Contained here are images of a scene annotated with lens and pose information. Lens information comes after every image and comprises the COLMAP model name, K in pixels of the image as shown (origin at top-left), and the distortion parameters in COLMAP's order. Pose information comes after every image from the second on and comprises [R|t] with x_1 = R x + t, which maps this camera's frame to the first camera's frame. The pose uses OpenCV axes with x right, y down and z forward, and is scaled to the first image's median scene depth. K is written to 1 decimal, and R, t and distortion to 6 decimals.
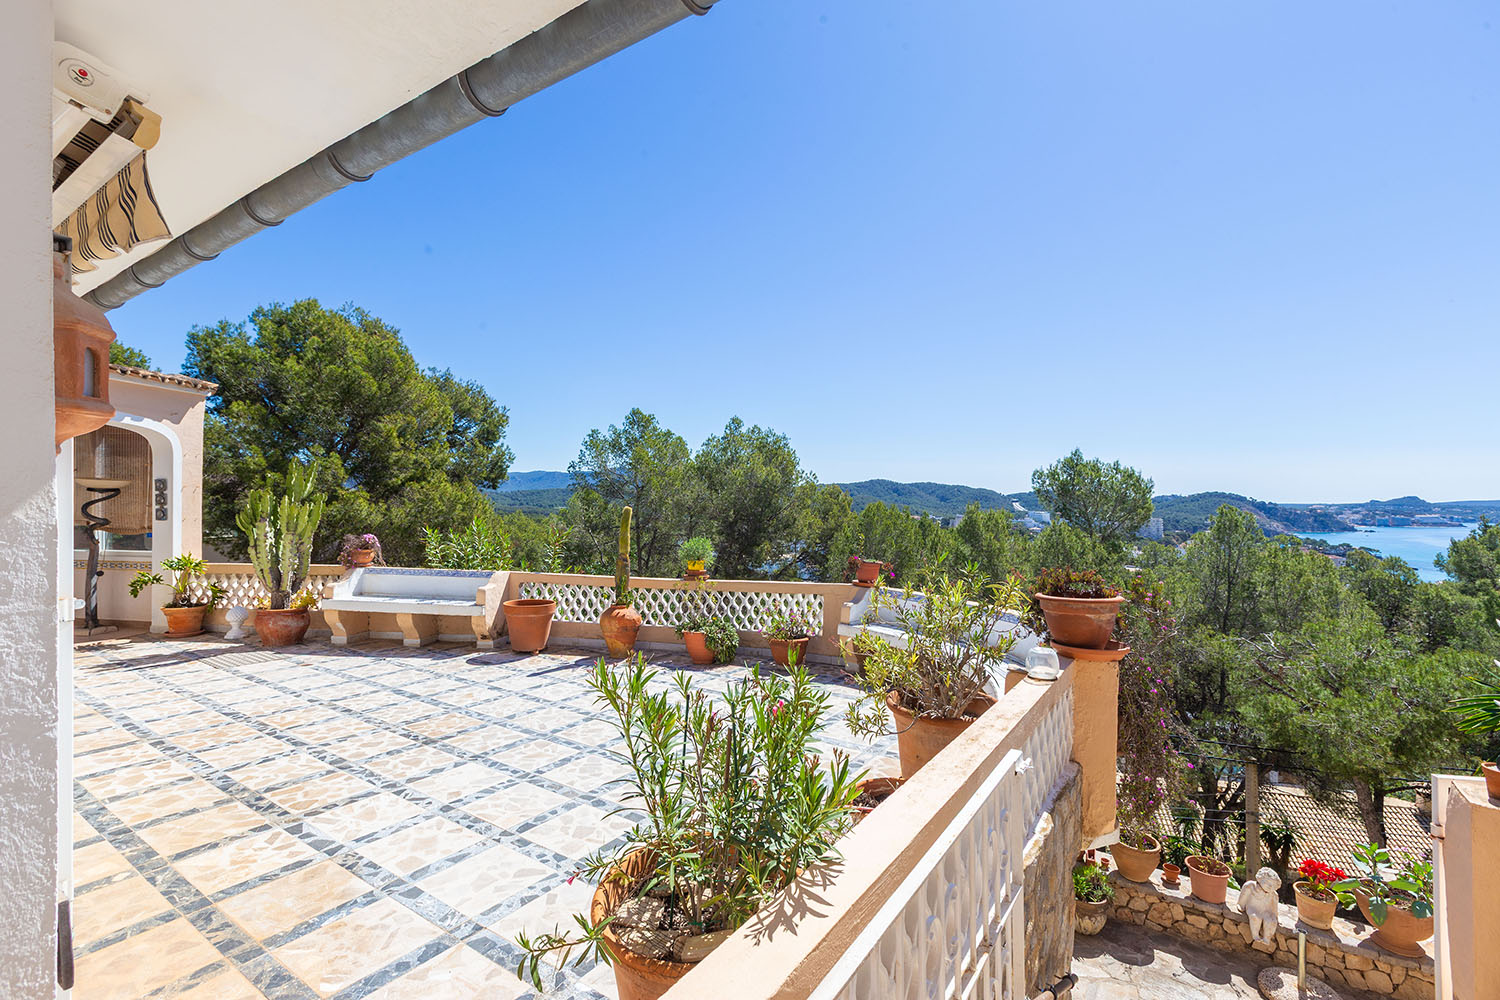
lens RADIAL K [[665.2, 0, 751.3], [0, 665.2, 497.2], [0, 0, 1]] dist [0.001757, -0.000012]
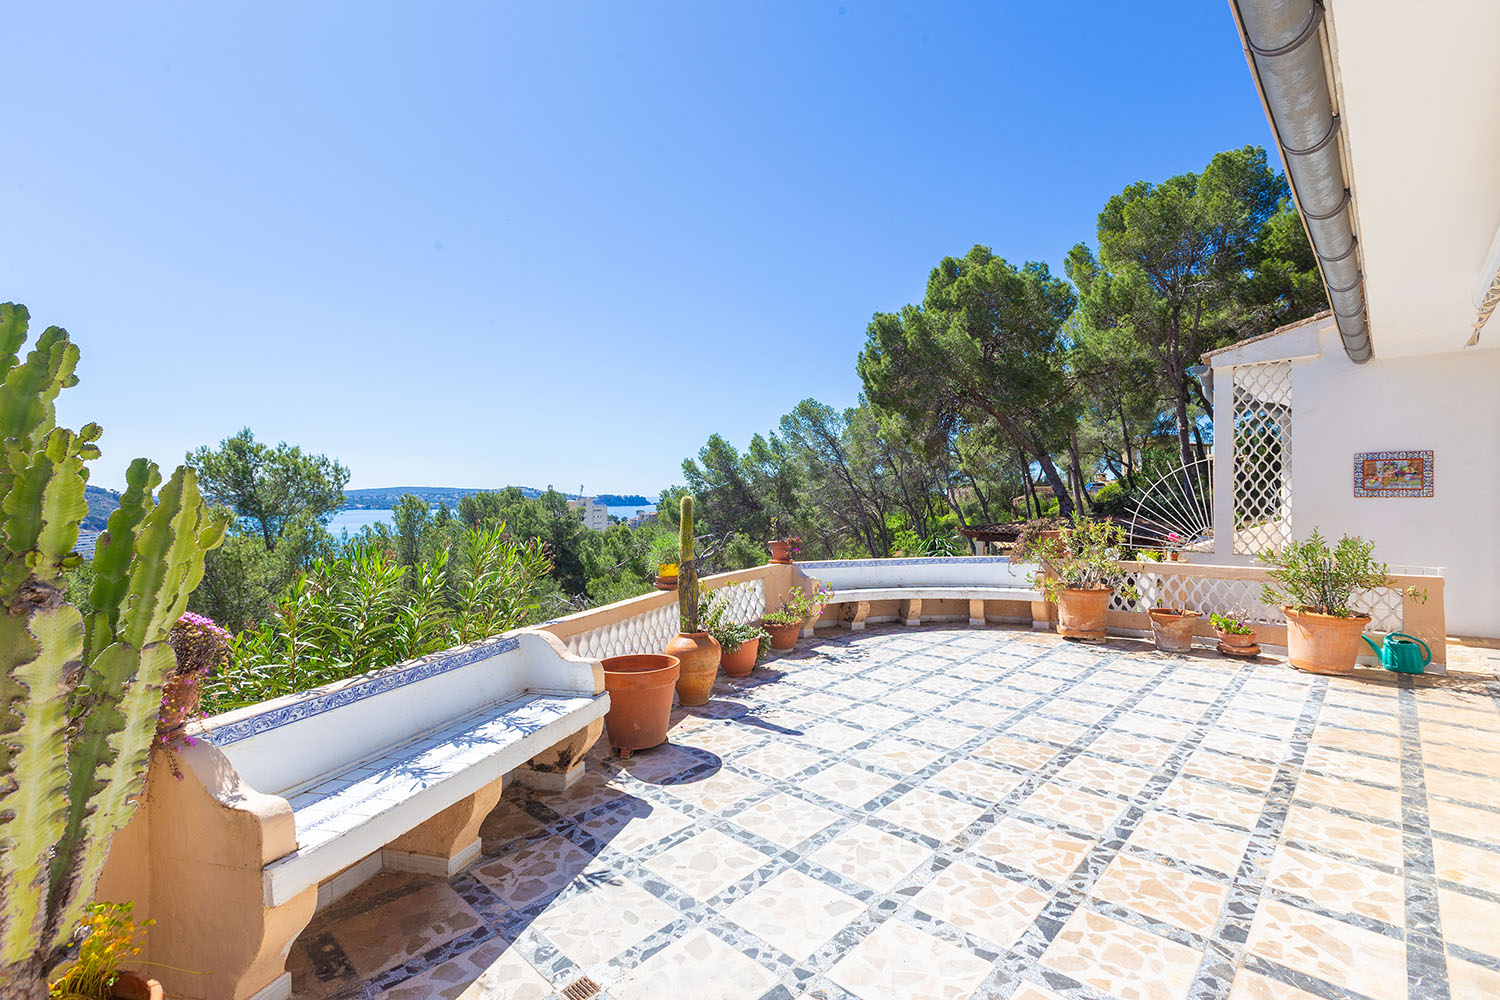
lens RADIAL K [[665.2, 0, 751.9], [0, 665.2, 495.3], [0, 0, 1]] dist [0.001757, -0.000012]
pose [[0.166107, -0.012371, 0.986030, -1.688821], [0.001550, 0.999923, 0.012284, -0.011247], [-0.986106, -0.000512, 0.166114, 1.463057]]
